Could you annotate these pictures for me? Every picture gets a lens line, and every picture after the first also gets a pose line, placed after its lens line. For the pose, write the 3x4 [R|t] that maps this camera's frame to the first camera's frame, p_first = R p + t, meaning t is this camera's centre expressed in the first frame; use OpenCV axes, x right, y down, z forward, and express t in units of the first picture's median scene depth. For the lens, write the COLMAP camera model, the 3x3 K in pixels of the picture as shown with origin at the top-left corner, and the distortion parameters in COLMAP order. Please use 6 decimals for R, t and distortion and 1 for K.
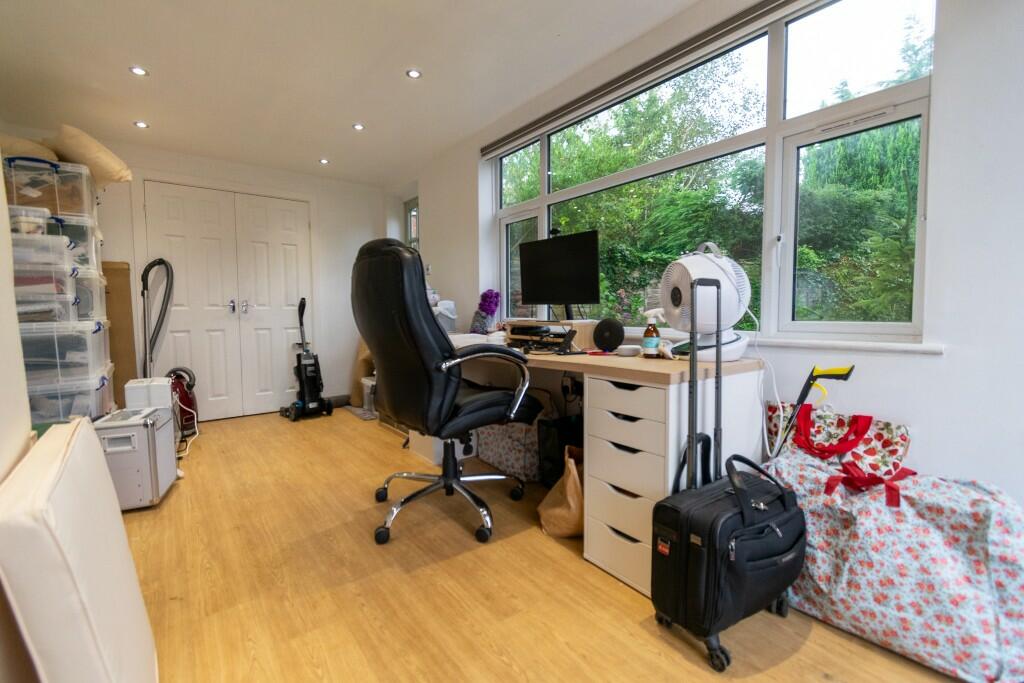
lens RADIAL K [[452.6, 0, 512.4], [0, 452.6, 340.1], [0, 0, 1]] dist [0.002468, -0.000787]
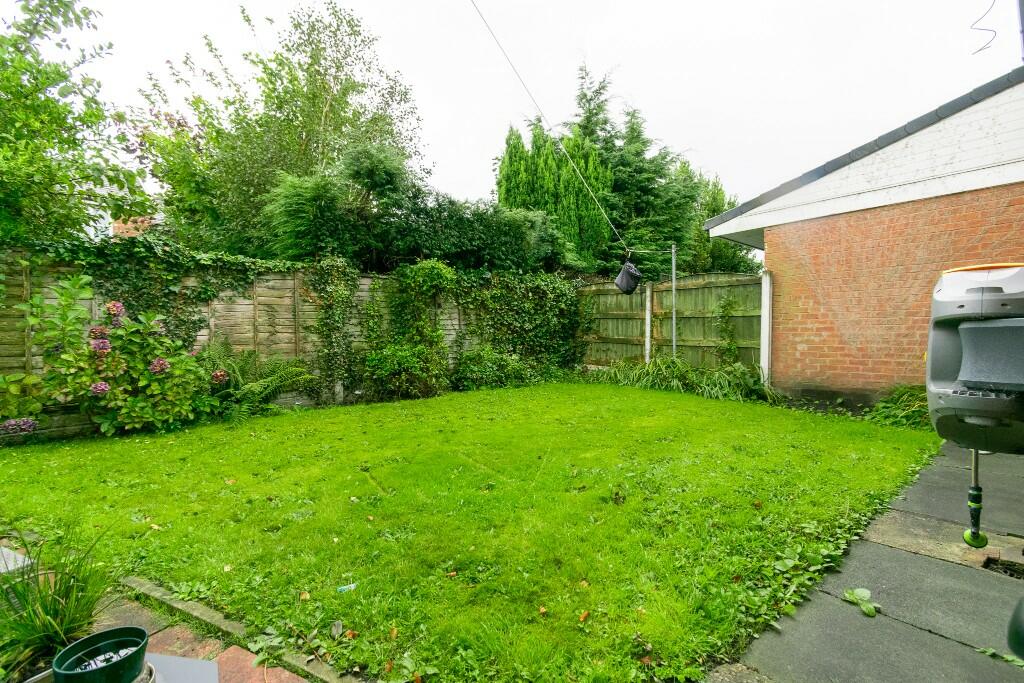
lens RADIAL K [[452.6, 0, 511.8], [0, 452.6, 339.0], [0, 0, 1]] dist [0.002468, -0.000787]
pose [[0.908588, -0.004337, 0.417671, 0.368567], [0.025713, 0.998630, -0.045566, -0.012763], [-0.416901, 0.052140, 0.907455, 0.150579]]
